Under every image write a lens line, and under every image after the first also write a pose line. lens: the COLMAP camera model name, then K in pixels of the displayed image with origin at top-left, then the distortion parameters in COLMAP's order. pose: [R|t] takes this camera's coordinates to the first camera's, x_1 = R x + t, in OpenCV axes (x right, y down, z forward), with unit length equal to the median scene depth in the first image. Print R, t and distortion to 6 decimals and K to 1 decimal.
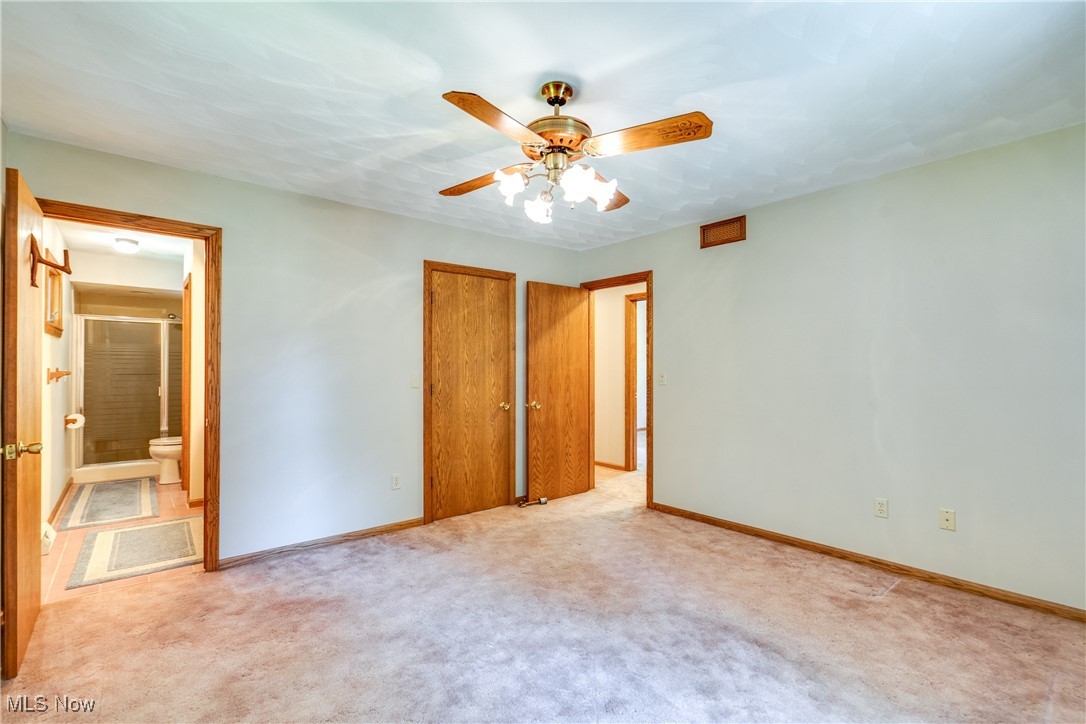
lens RADIAL K [[498.7, 0, 544.0], [0, 498.7, 368.7], [0, 0, 1]] dist [-0.004984, 0.000082]
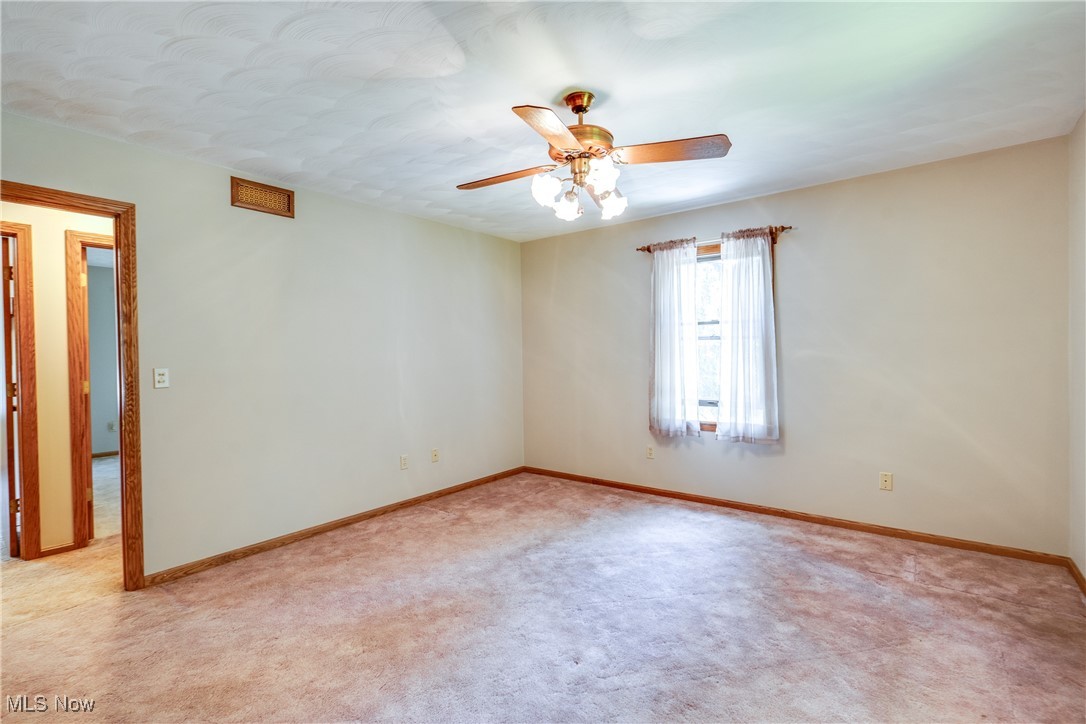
lens RADIAL K [[498.7, 0, 541.9], [0, 498.7, 359.7], [0, 0, 1]] dist [-0.004984, 0.000082]
pose [[-0.217228, -0.003547, 0.976115, -0.573153], [0.019148, 0.999785, 0.007894, 0.000715], [-0.975933, 0.020405, -0.217113, 0.744637]]
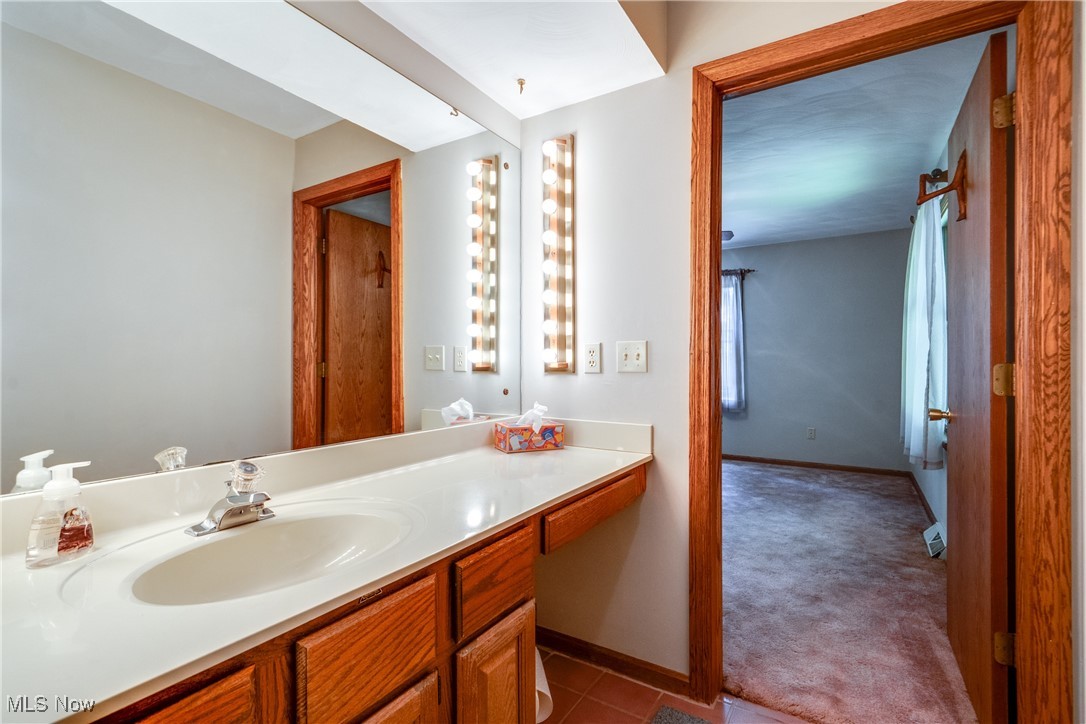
lens RADIAL K [[498.7, 0, 541.4], [0, 498.7, 360.7], [0, 0, 1]] dist [-0.004984, 0.000082]
pose [[-0.316135, 0.005352, 0.948699, -0.939278], [0.004121, 0.999982, -0.004268, 0.034550], [-0.948705, 0.002560, -0.316151, 1.127580]]
